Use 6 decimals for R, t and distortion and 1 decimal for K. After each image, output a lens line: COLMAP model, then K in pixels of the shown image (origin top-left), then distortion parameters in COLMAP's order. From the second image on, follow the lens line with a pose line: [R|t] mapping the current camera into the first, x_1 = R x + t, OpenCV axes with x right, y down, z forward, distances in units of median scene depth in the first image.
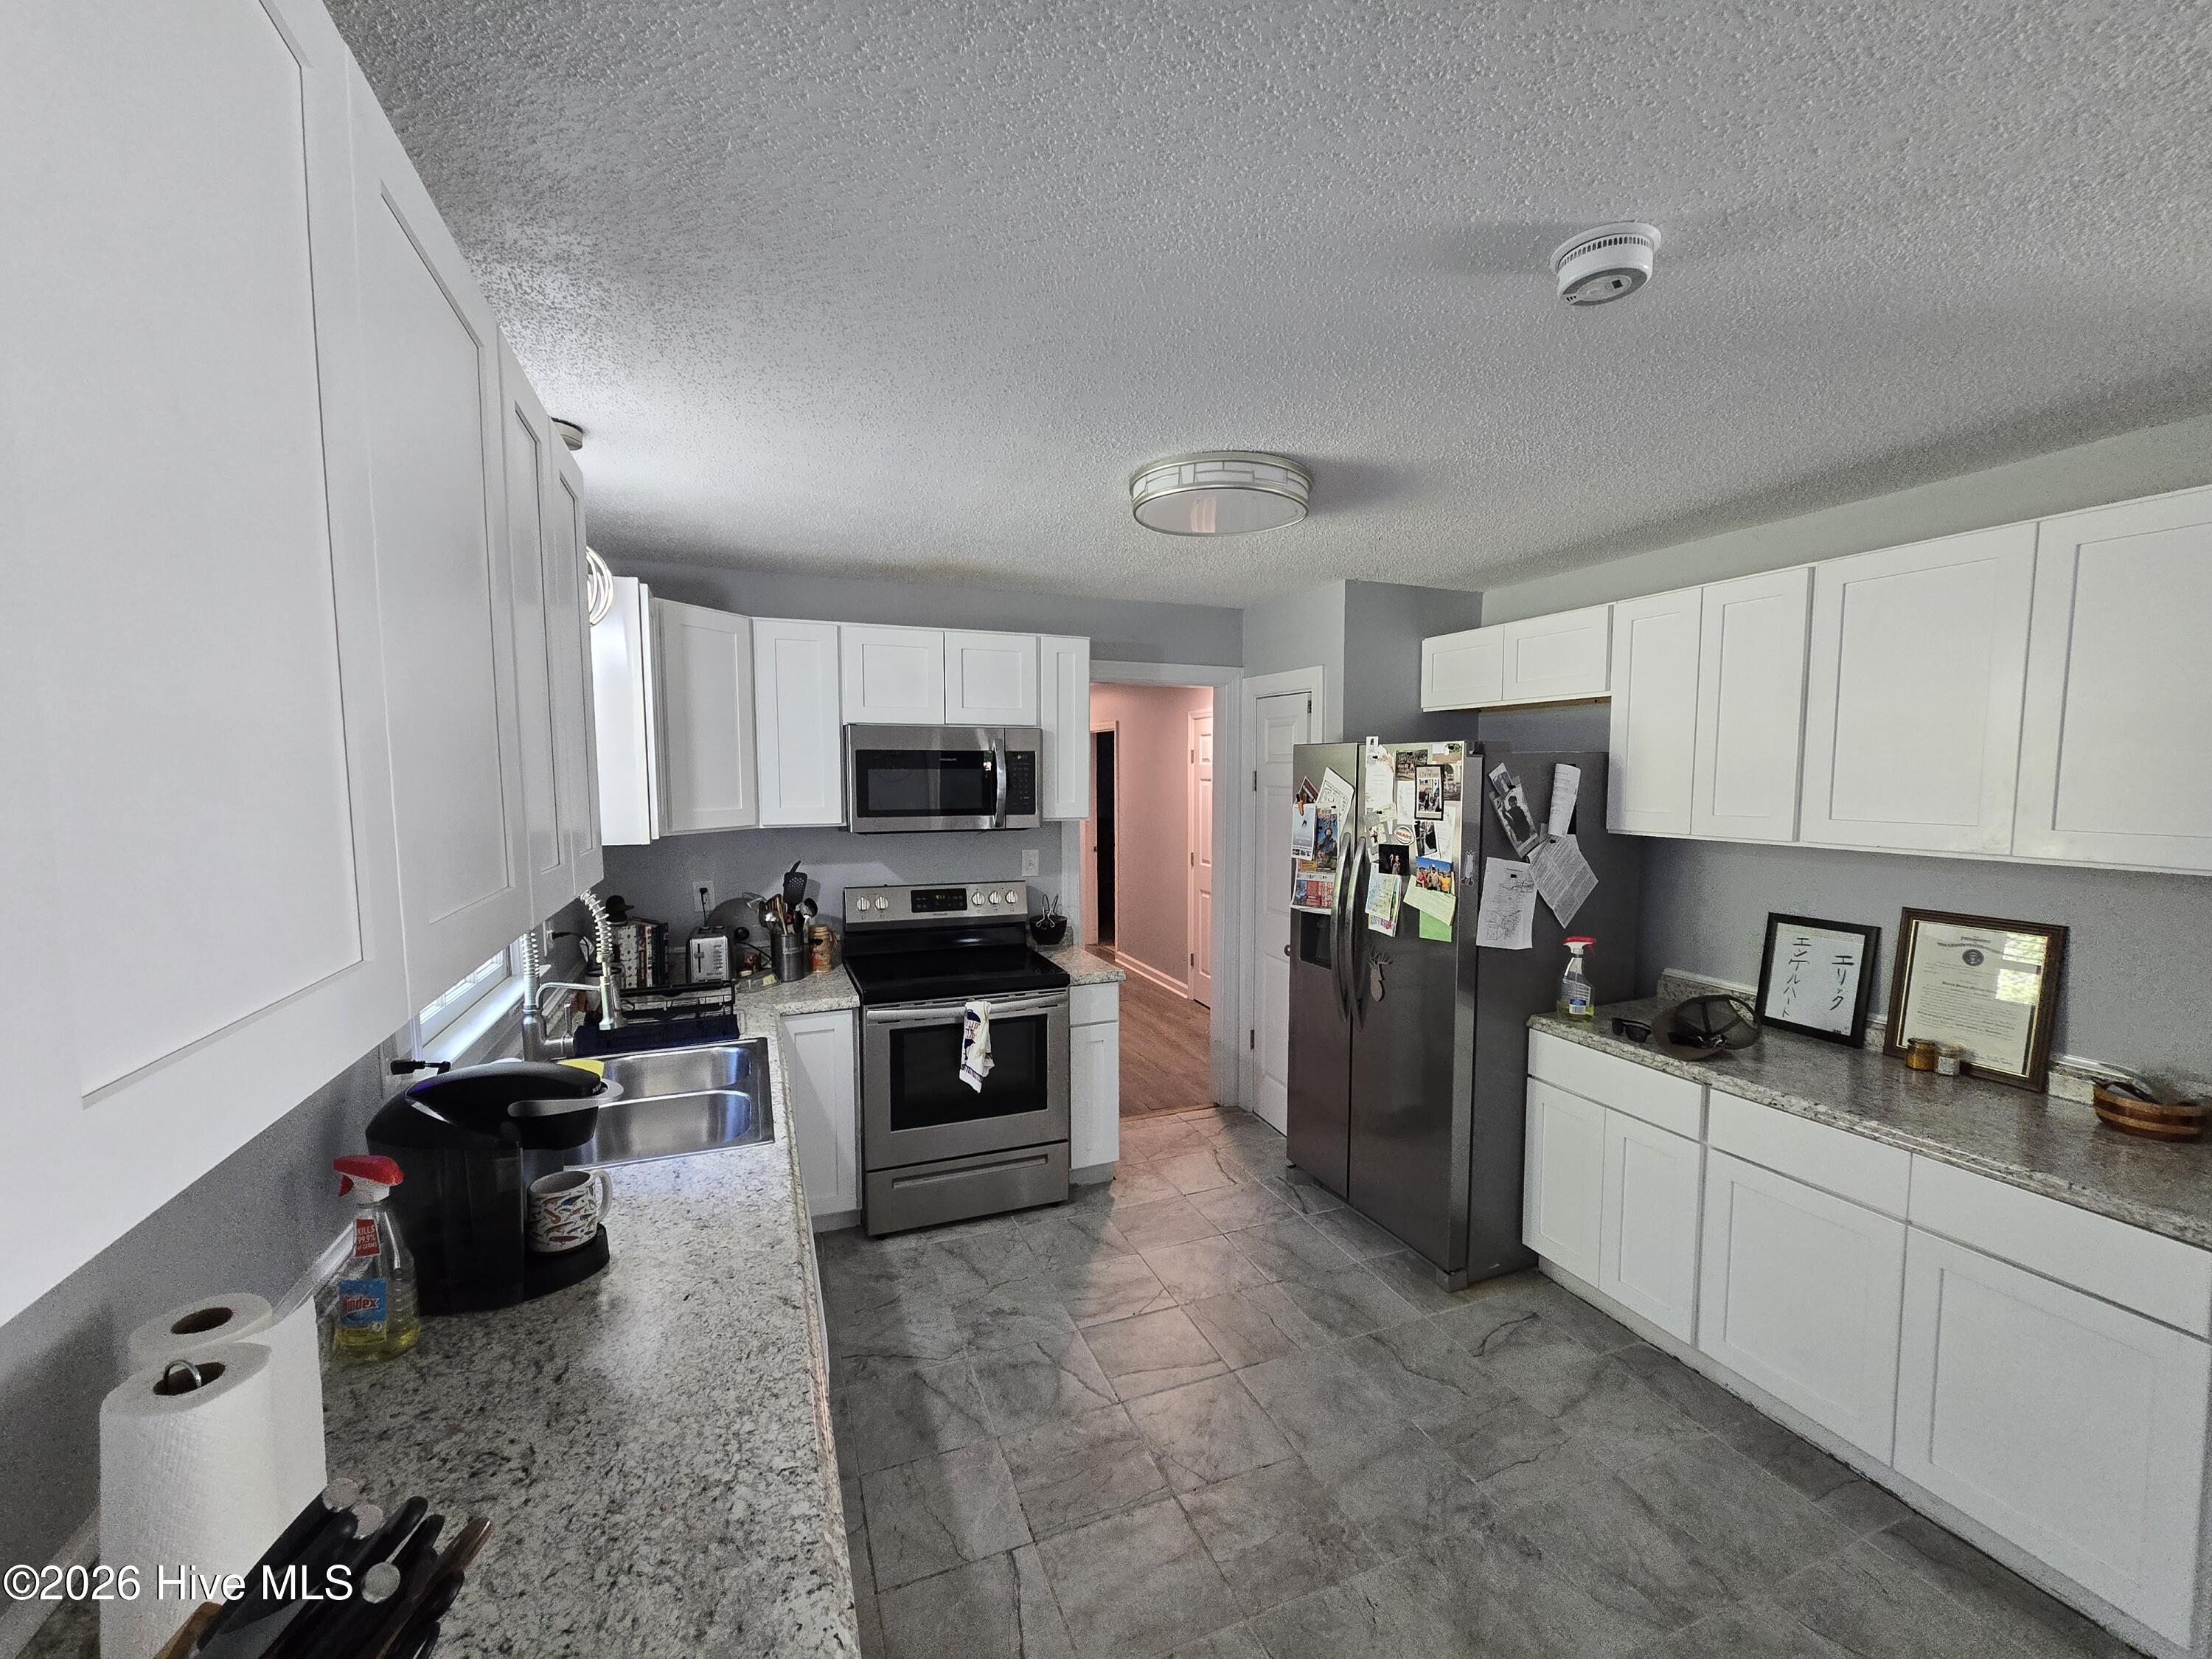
lens RADIAL K [[910.2, 0, 1107.1], [0, 910.2, 849.6], [0, 0, 1]] dist [0.001328, 0.000233]
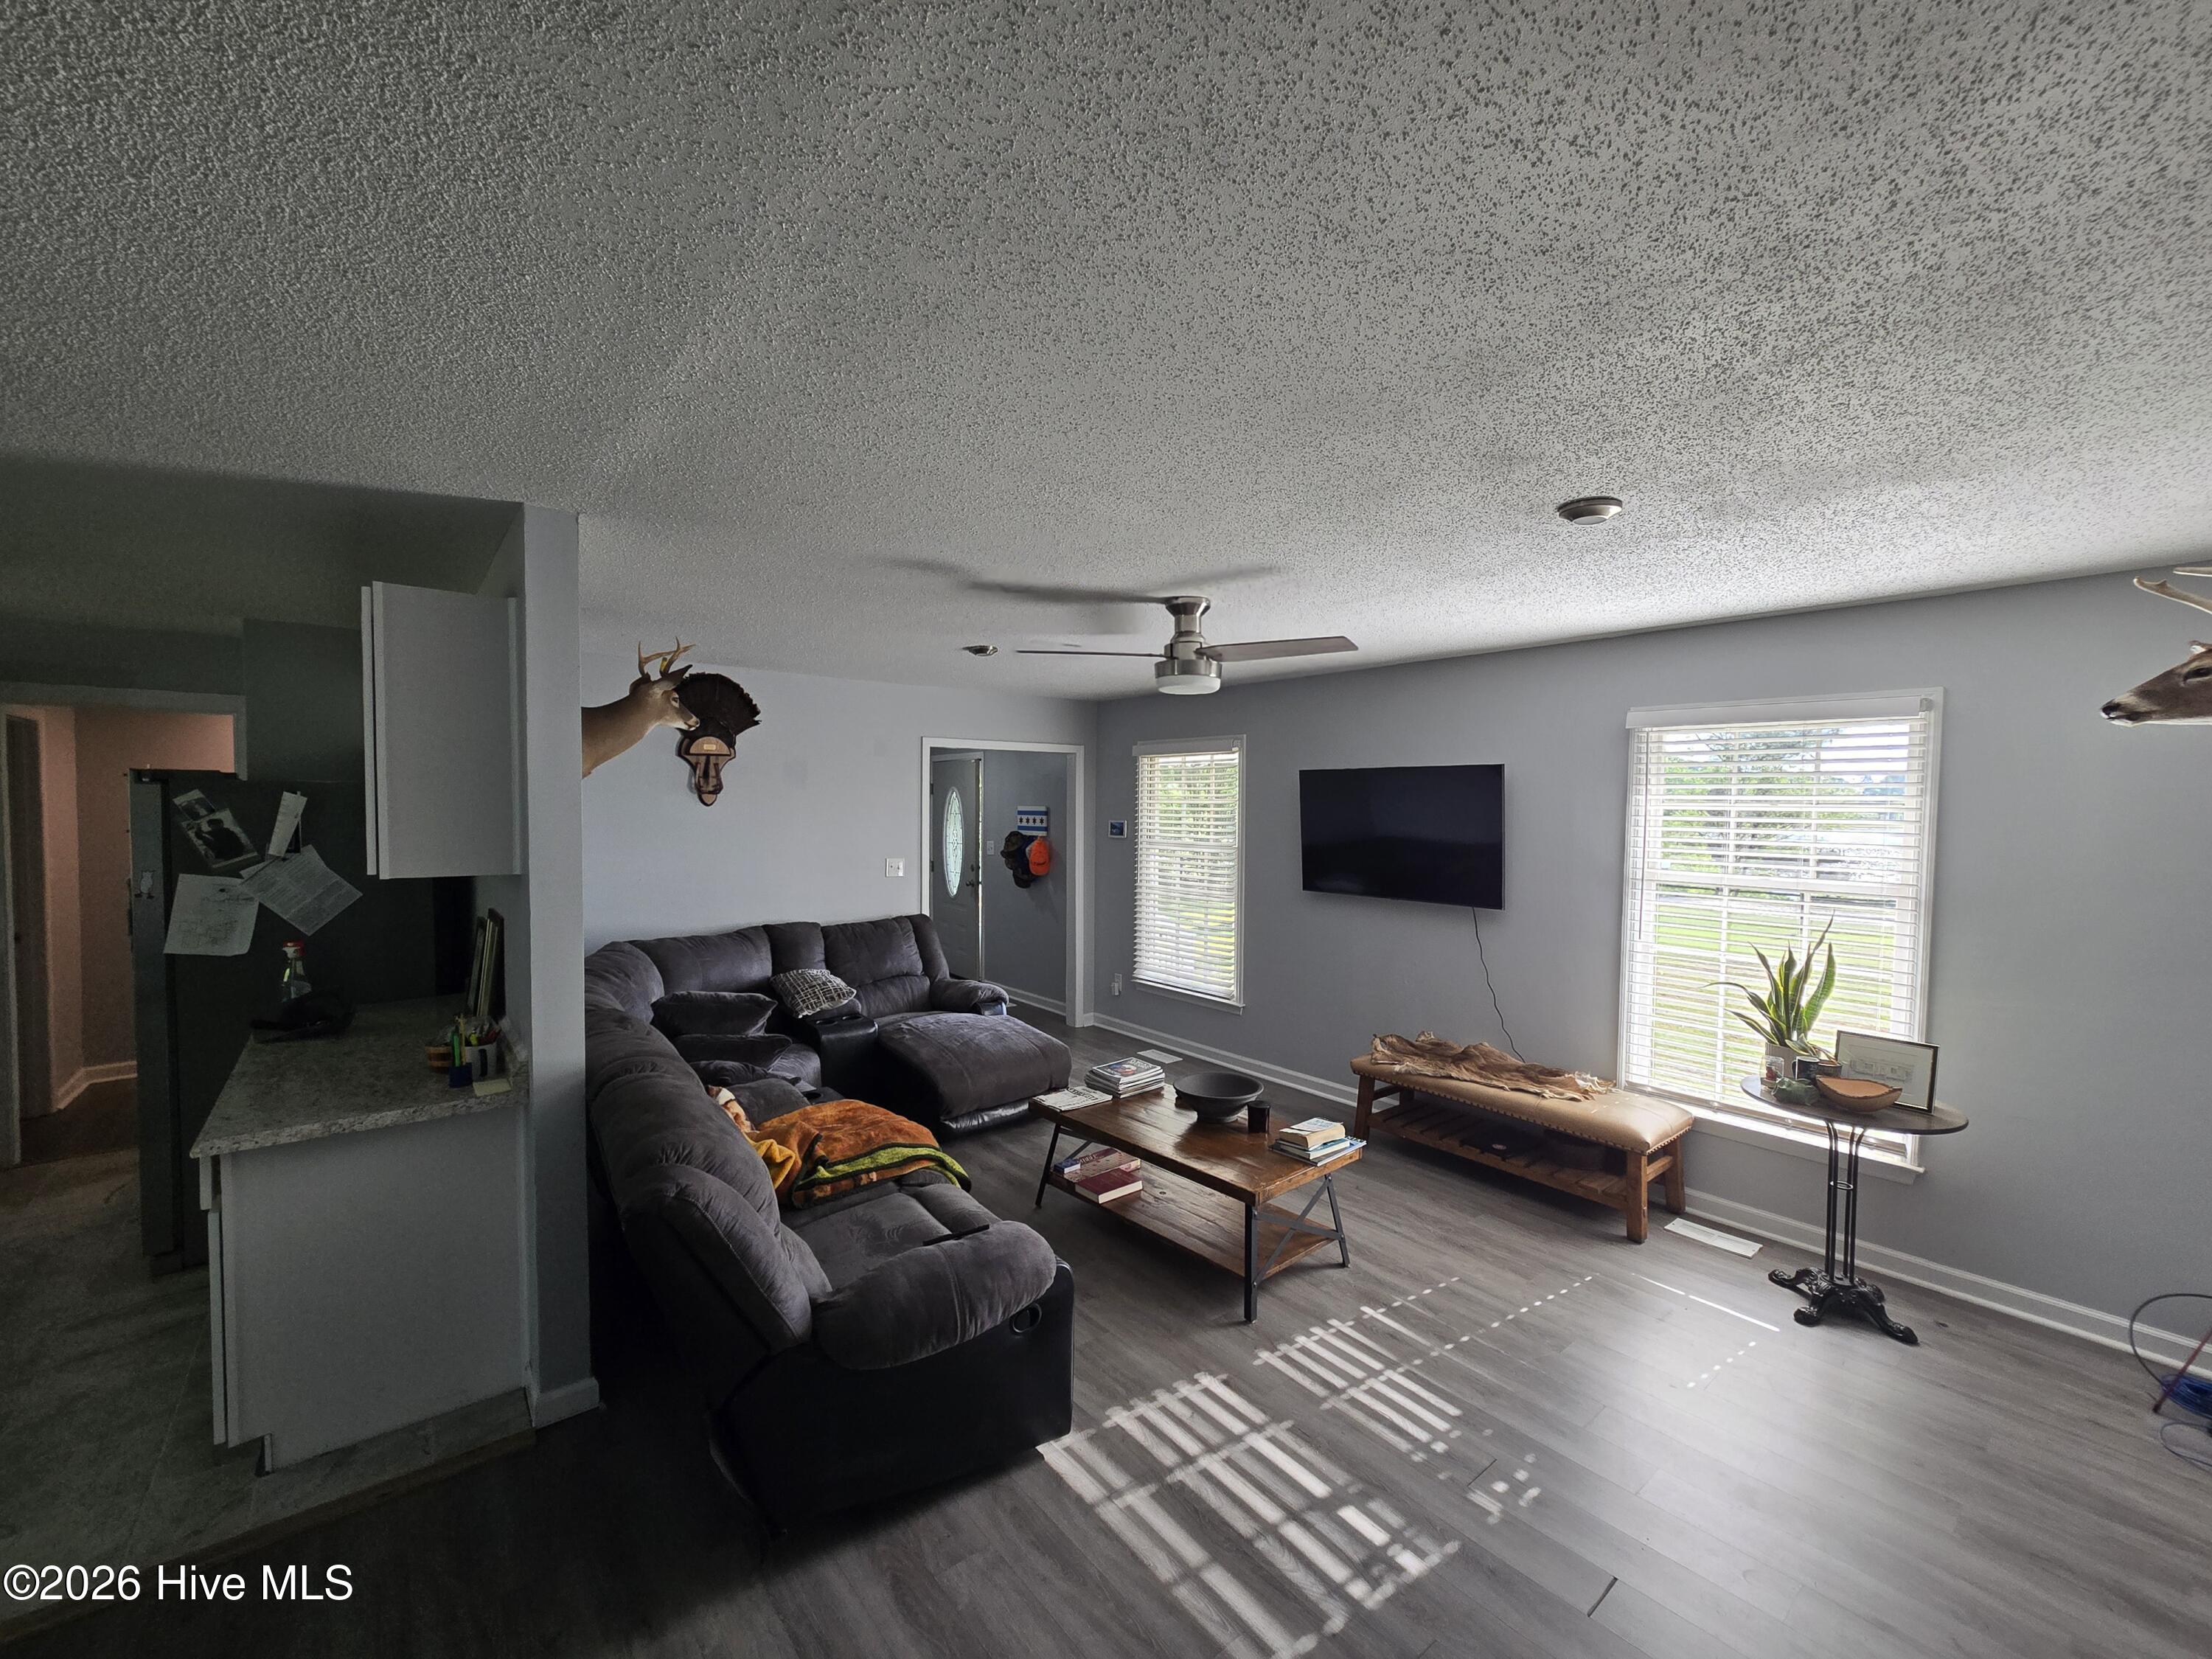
lens RADIAL K [[901.4, 0, 1122.2], [0, 901.4, 841.3], [0, 0, 1]] dist [0.002274, 0.000389]
pose [[0.949685, 0.001239, 0.313204, 1.020466], [0.013312, 0.998929, -0.044317, 0.029199], [-0.312923, 0.046257, 0.948651, -0.363700]]
